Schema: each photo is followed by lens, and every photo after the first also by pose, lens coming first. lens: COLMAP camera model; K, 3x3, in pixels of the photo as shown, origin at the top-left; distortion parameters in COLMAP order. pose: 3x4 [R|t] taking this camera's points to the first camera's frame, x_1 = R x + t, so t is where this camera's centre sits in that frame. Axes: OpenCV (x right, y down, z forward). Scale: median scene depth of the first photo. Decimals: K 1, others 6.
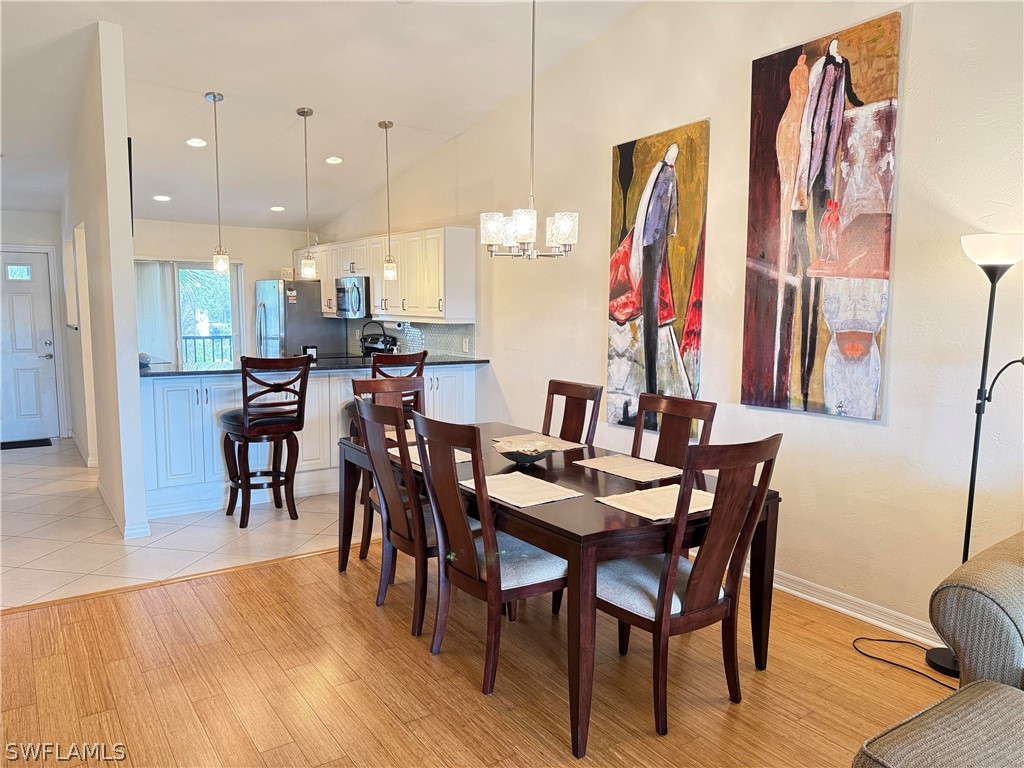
lens RADIAL K [[716.5, 0, 511.3], [0, 716.5, 390.1], [0, 0, 1]] dist [0.060818, -0.077541]
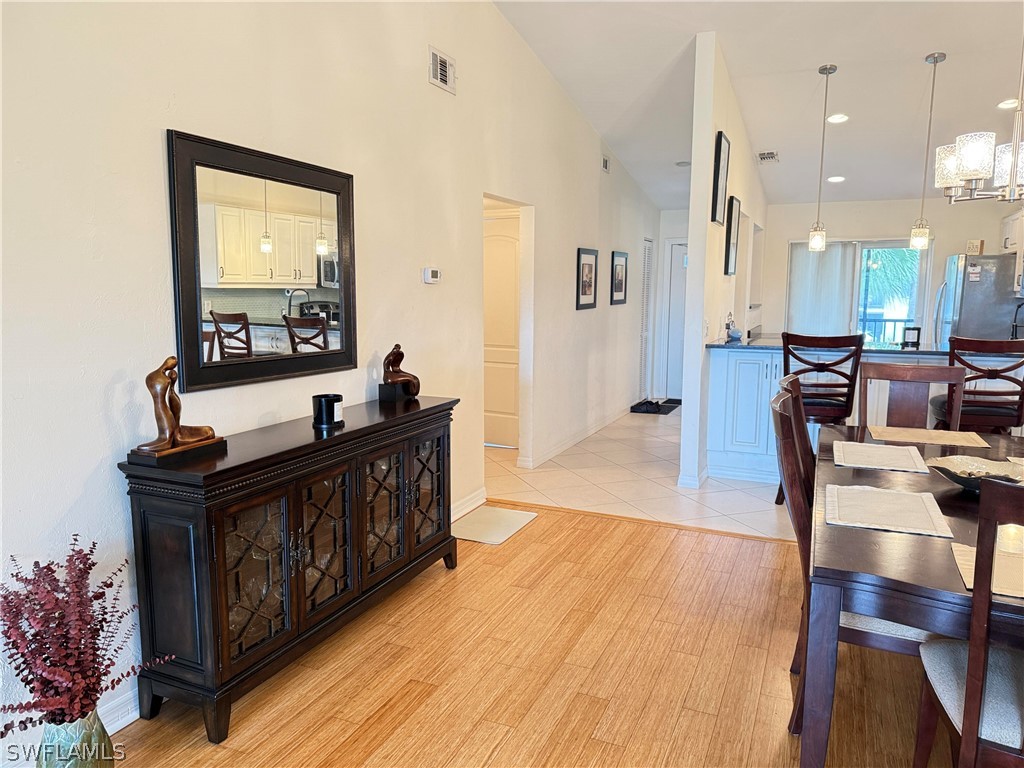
lens RADIAL K [[716.5, 0, 511.3], [0, 716.5, 390.1], [0, 0, 1]] dist [0.060818, -0.077541]
pose [[0.510082, 0.109510, -0.853126, 0.305374], [-0.094454, 0.992995, 0.070990, -0.002947], [0.854924, 0.044371, 0.516852, 0.173593]]
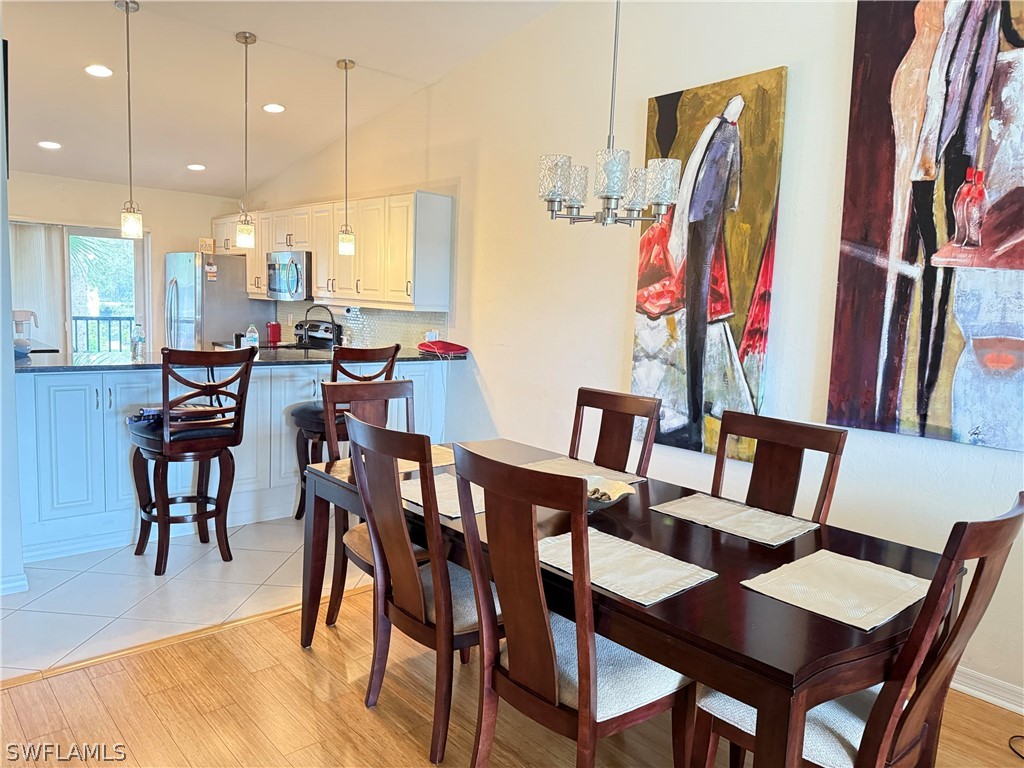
lens RADIAL K [[721.7, 0, 509.5], [0, 721.7, 384.0], [0, 0, 1]] dist [0.002058, 0.001878]
pose [[0.992238, 0.017419, 0.123130, -0.115794], [-0.018148, 0.999824, 0.004797, -0.020483], [-0.123025, -0.006994, 0.992379, 0.230770]]
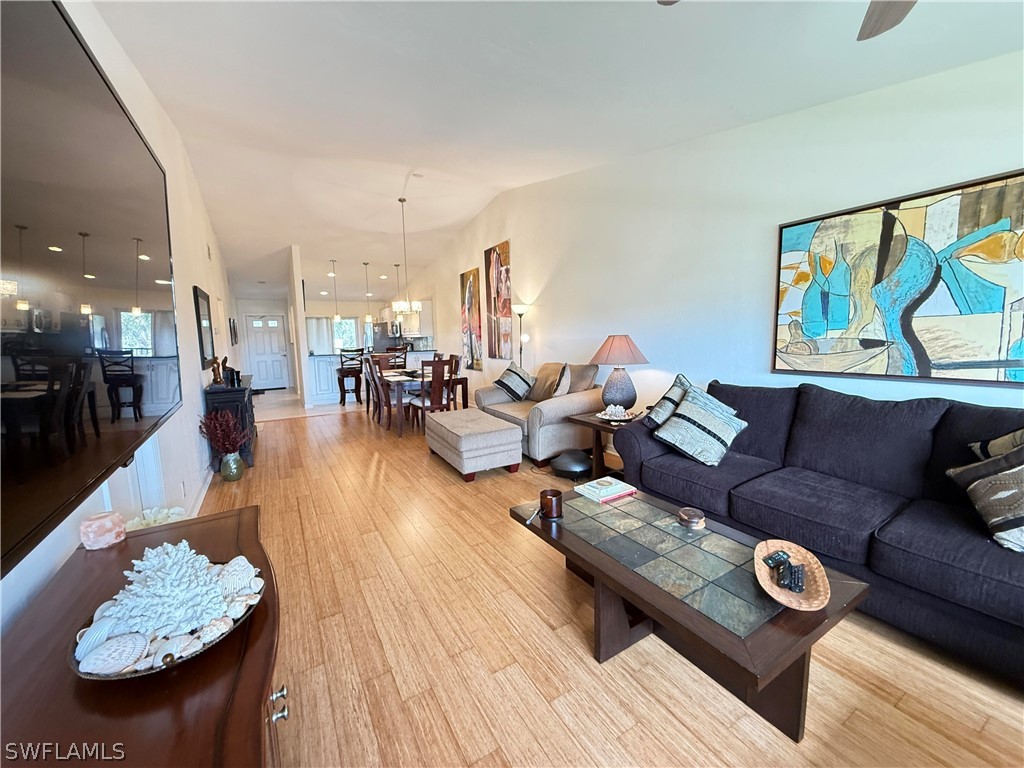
lens RADIAL K [[404.5, 0, 512.0], [0, 404.5, 384.0], [0, 0, 1]] dist [-0.000180, -0.000010]
pose [[0.996701, -0.022258, -0.078046, 0.508599], [0.023186, 0.999671, 0.011001, 0.105351], [0.077775, -0.012774, 0.996889, -0.686946]]
